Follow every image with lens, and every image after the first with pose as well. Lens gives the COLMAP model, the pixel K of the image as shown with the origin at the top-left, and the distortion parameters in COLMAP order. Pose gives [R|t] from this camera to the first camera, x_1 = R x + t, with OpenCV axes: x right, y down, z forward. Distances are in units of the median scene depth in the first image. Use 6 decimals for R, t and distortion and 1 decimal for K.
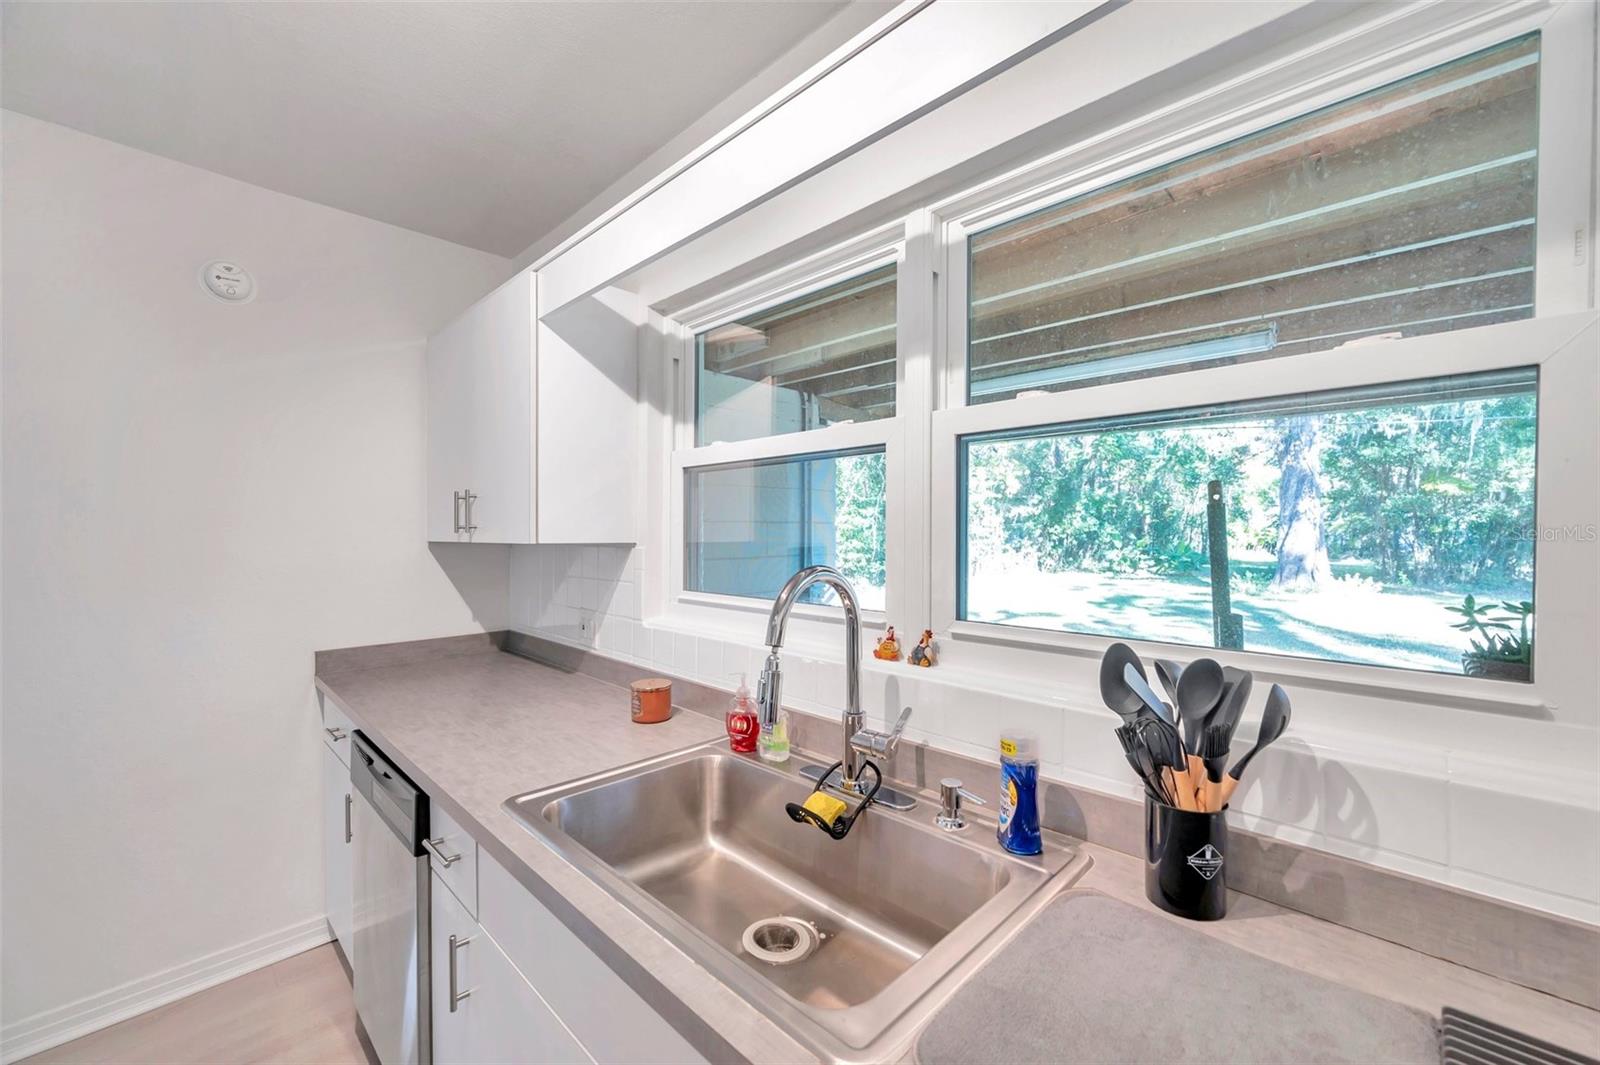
lens RADIAL K [[632.2, 0, 799.5], [0, 632.2, 541.4], [0, 0, 1]] dist [0.000914, -0.000306]
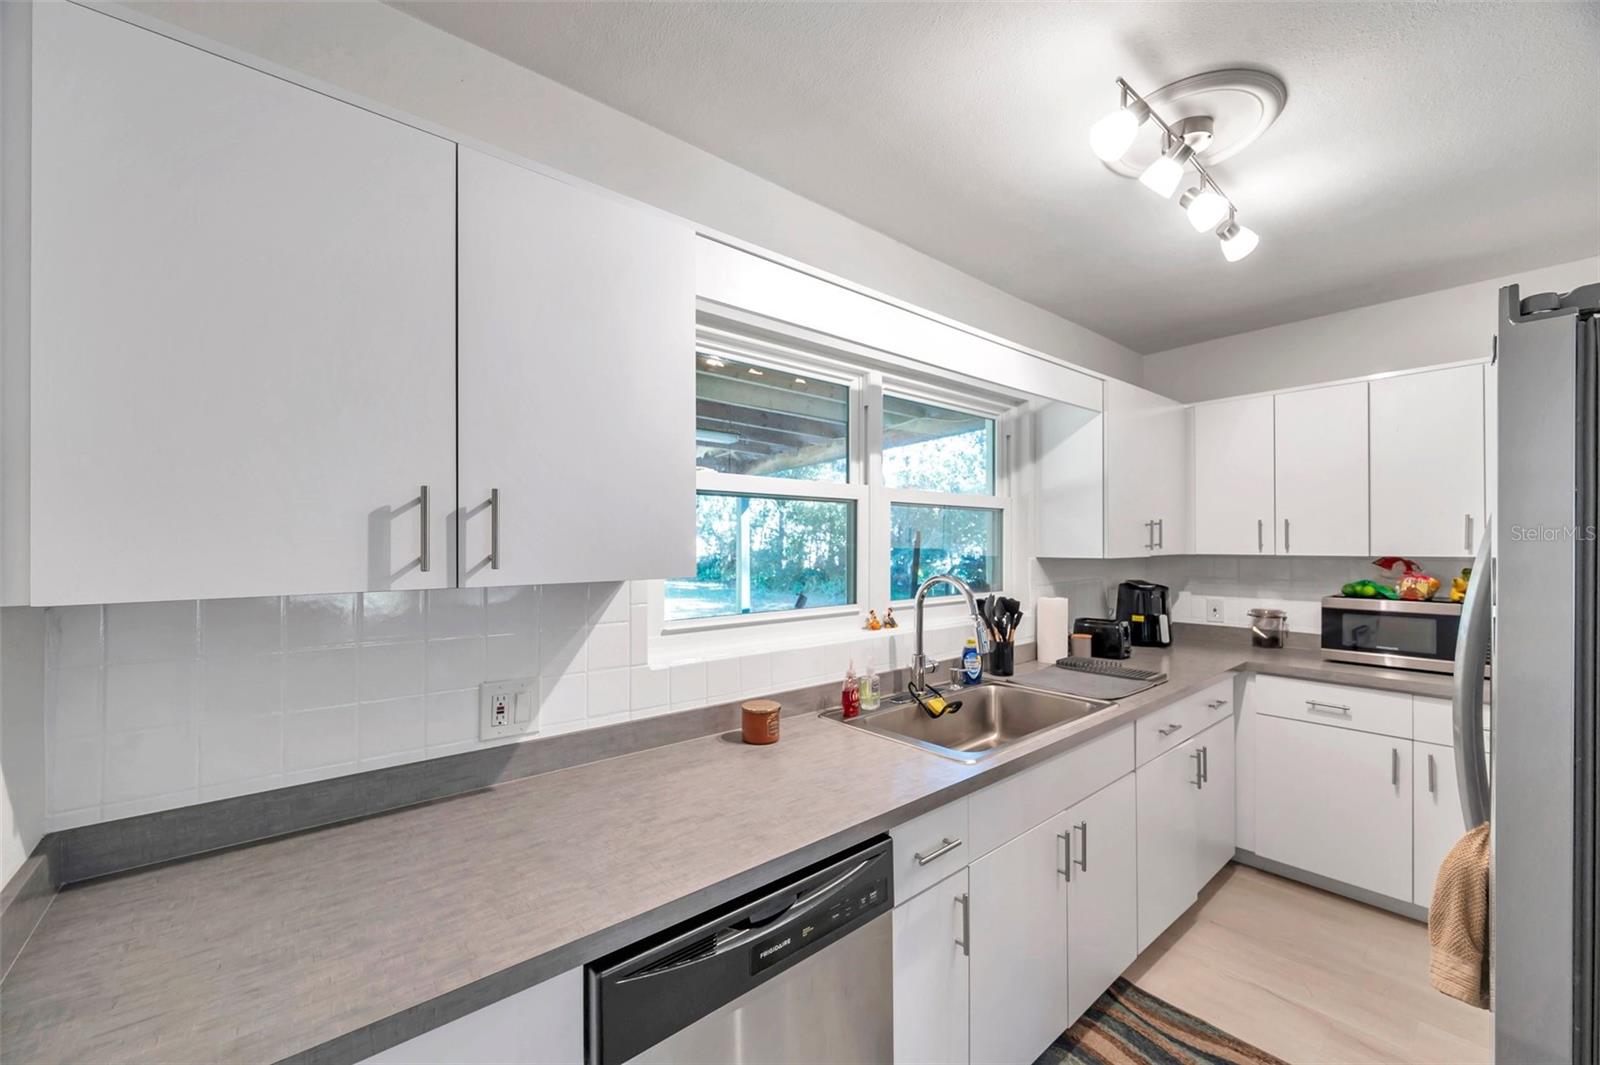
lens RADIAL K [[632.2, 0, 799.5], [0, 632.2, 541.4], [0, 0, 1]] dist [0.000914, -0.000306]
pose [[0.095110, -0.000640, 0.995467, -1.301971], [0.013101, 0.999914, -0.000608, -0.041599], [-0.995381, 0.013100, 0.095110, 0.868843]]
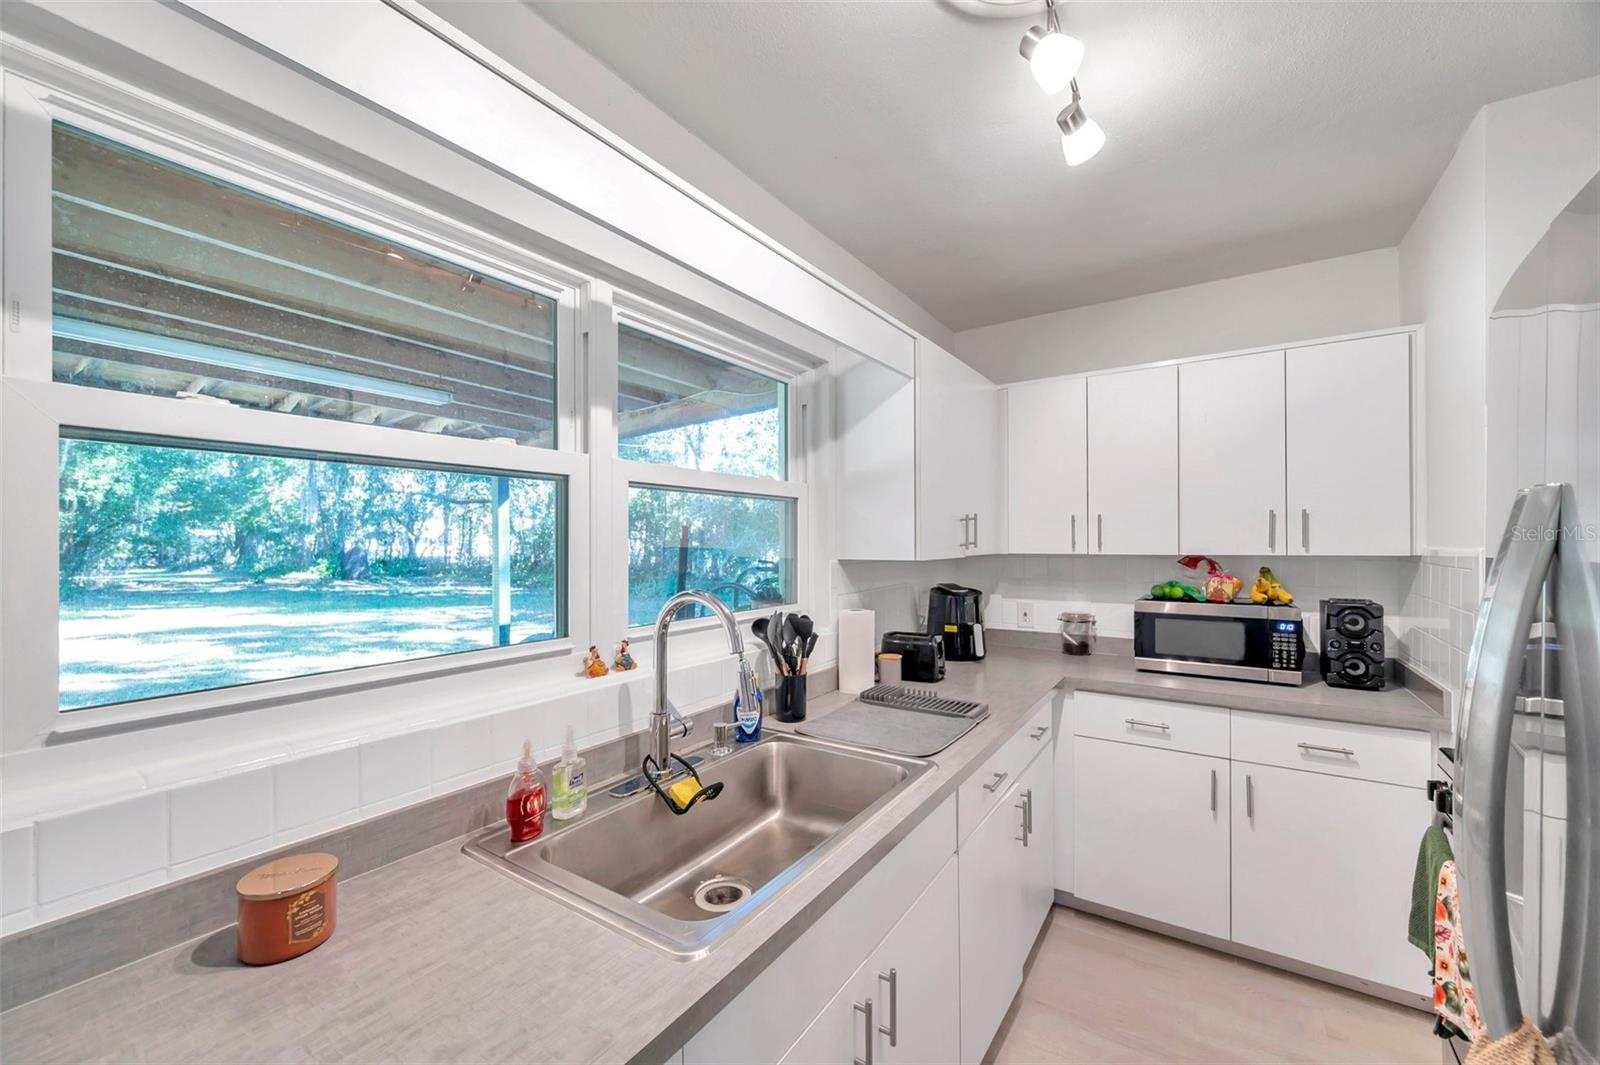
lens RADIAL K [[632.2, 0, 799.5], [0, 632.2, 541.4], [0, 0, 1]] dist [0.000914, -0.000306]
pose [[-0.178426, -0.002792, 0.983949, -0.837819], [0.014941, 0.999873, 0.005547, -0.039045], [-0.983840, 0.015691, -0.178362, 0.709256]]
